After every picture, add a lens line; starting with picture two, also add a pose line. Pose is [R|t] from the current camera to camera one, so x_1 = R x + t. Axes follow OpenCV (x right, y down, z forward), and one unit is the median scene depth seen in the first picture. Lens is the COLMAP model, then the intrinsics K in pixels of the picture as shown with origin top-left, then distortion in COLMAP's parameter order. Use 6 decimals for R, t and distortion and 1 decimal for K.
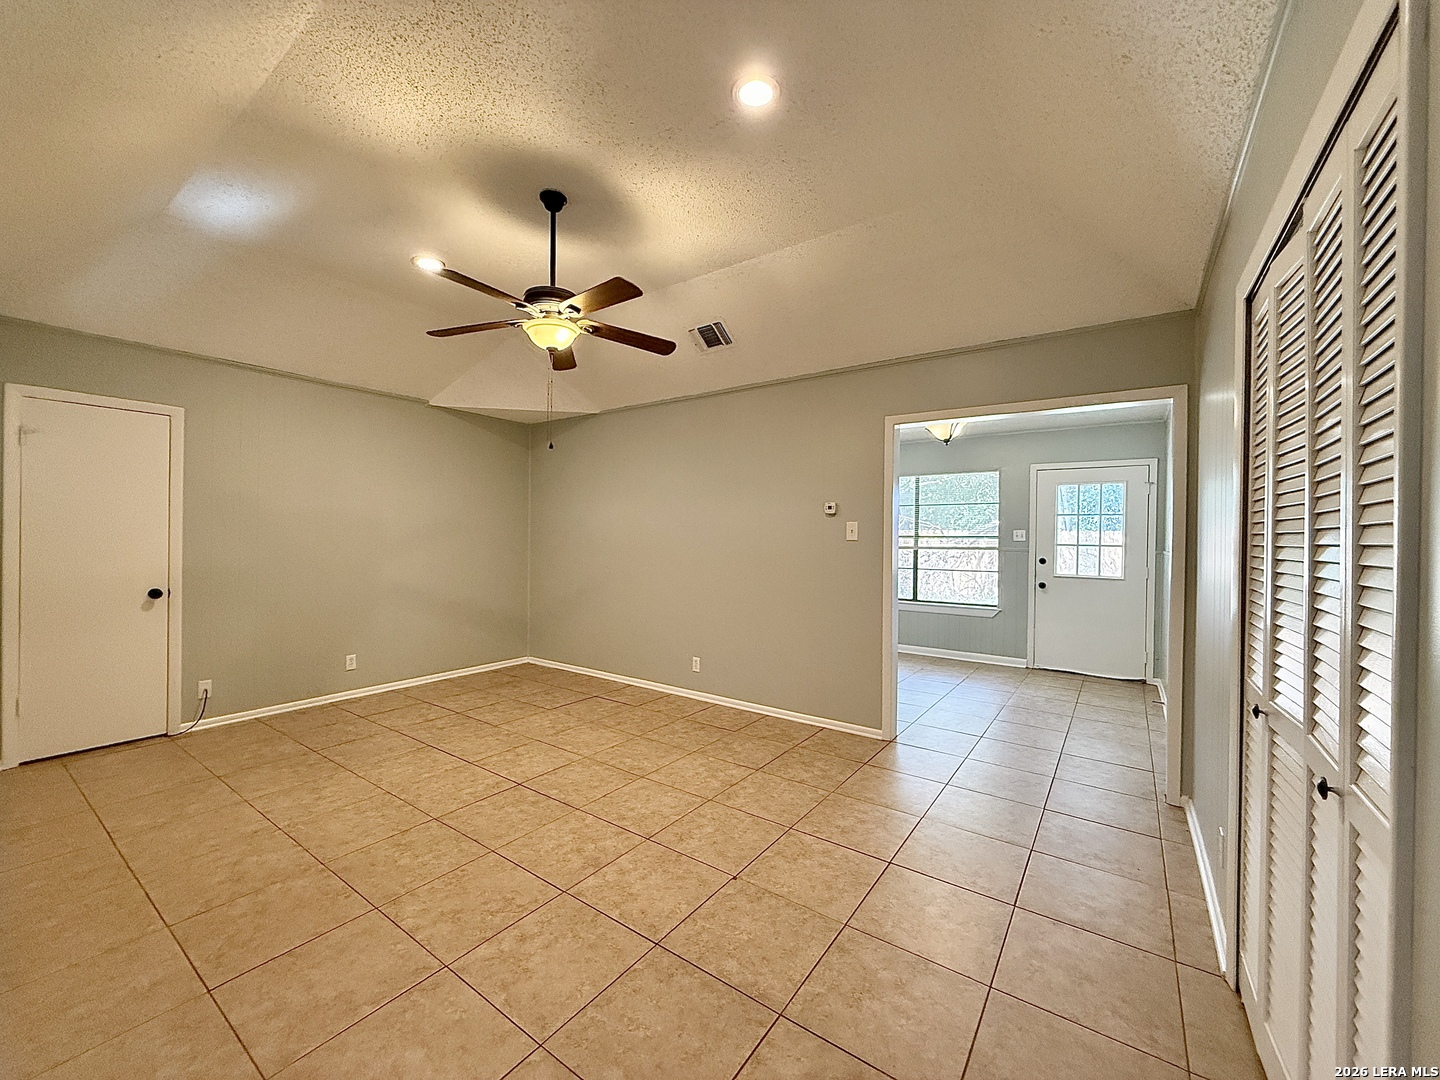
lens RADIAL K [[572.5, 0, 716.4], [0, 572.5, 540.3], [0, 0, 1]] dist [-0.000286, 0.000079]
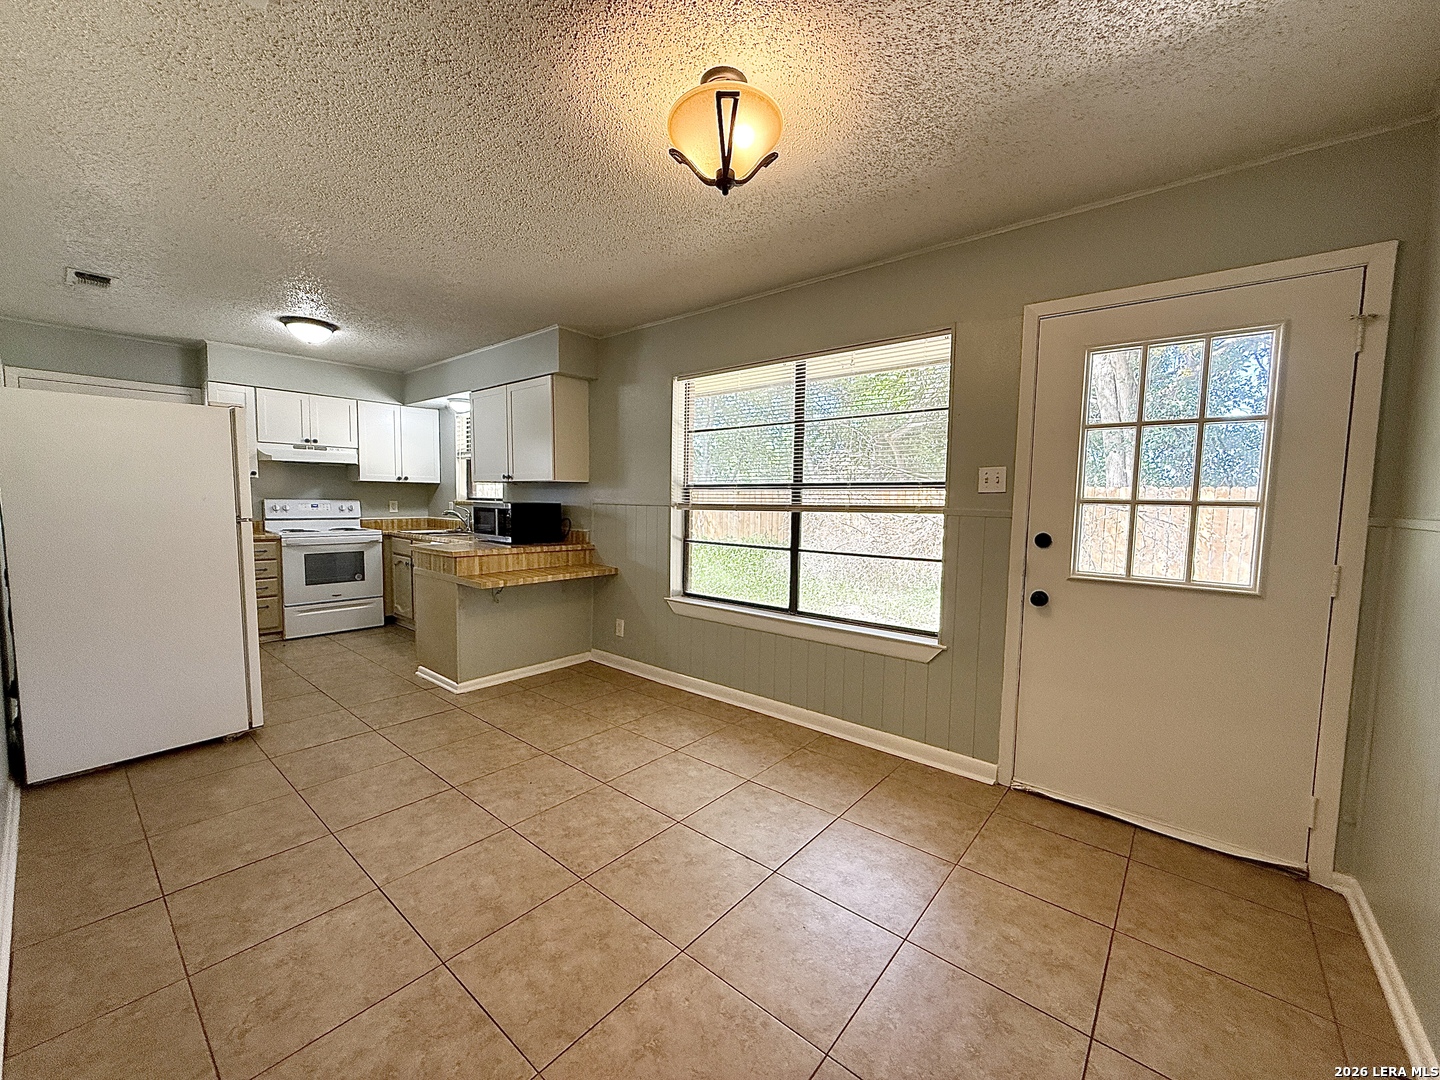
lens RADIAL K [[572.5, 0, 716.4], [0, 572.5, 540.3], [0, 0, 1]] dist [-0.000286, 0.000079]
pose [[0.996817, 0.009370, -0.079171, 0.560300], [-0.004182, 0.997847, 0.065446, 0.015134], [0.079614, -0.064906, 0.994710, 0.868985]]
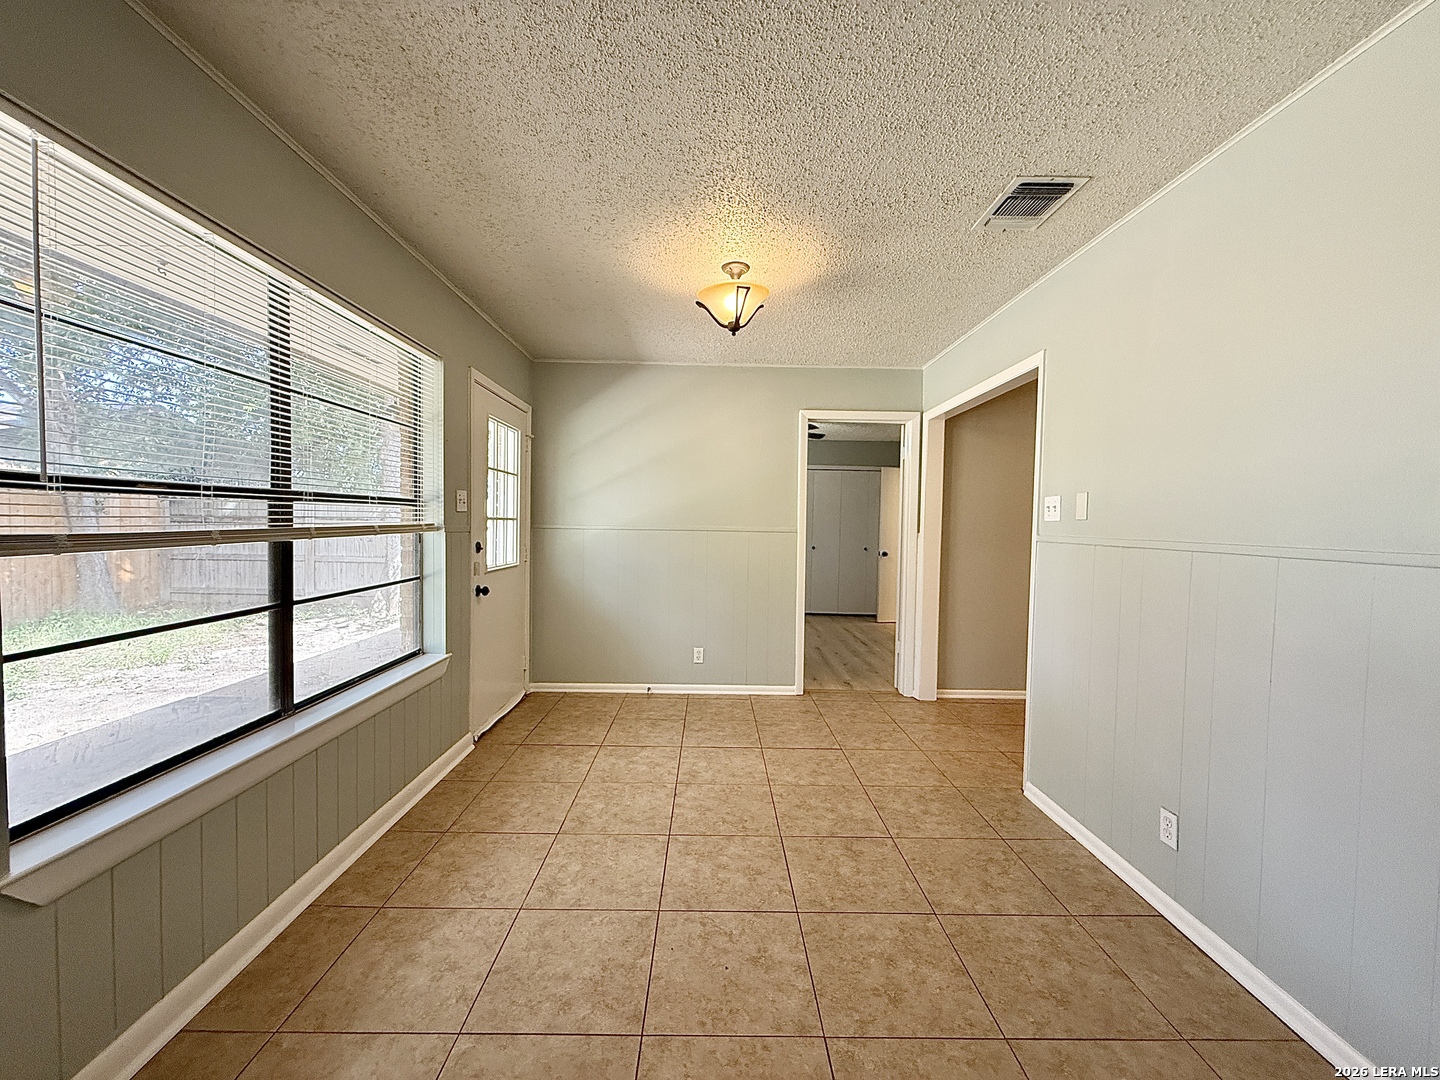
lens RADIAL K [[572.5, 0, 716.4], [0, 572.5, 540.3], [0, 0, 1]] dist [-0.000286, 0.000079]
pose [[-0.588349, -0.049392, 0.807097, -0.030600], [-0.019794, 0.998713, 0.046690, -0.002548], [-0.808365, 0.011494, -0.588570, 1.747930]]
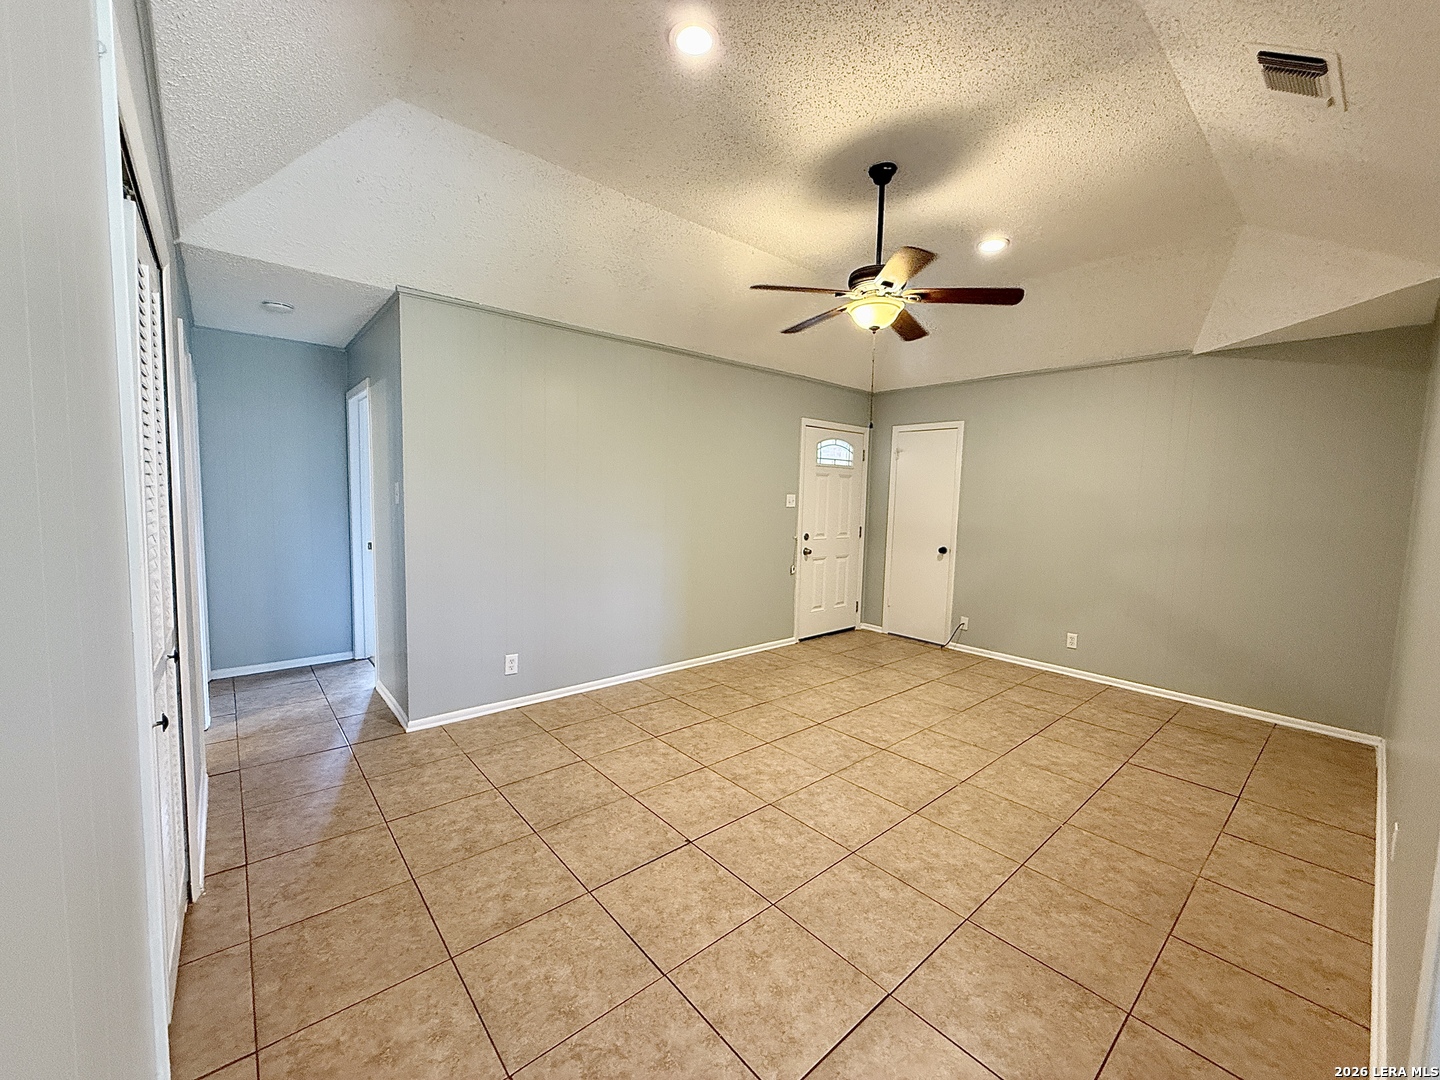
lens RADIAL K [[572.5, 0, 716.4], [0, 572.5, 540.3], [0, 0, 1]] dist [-0.000286, 0.000079]
pose [[-0.238172, 0.062410, -0.969216, 0.579682], [-0.035664, 0.996698, 0.072944, -0.019528], [0.970568, 0.051939, -0.235160, 0.737069]]
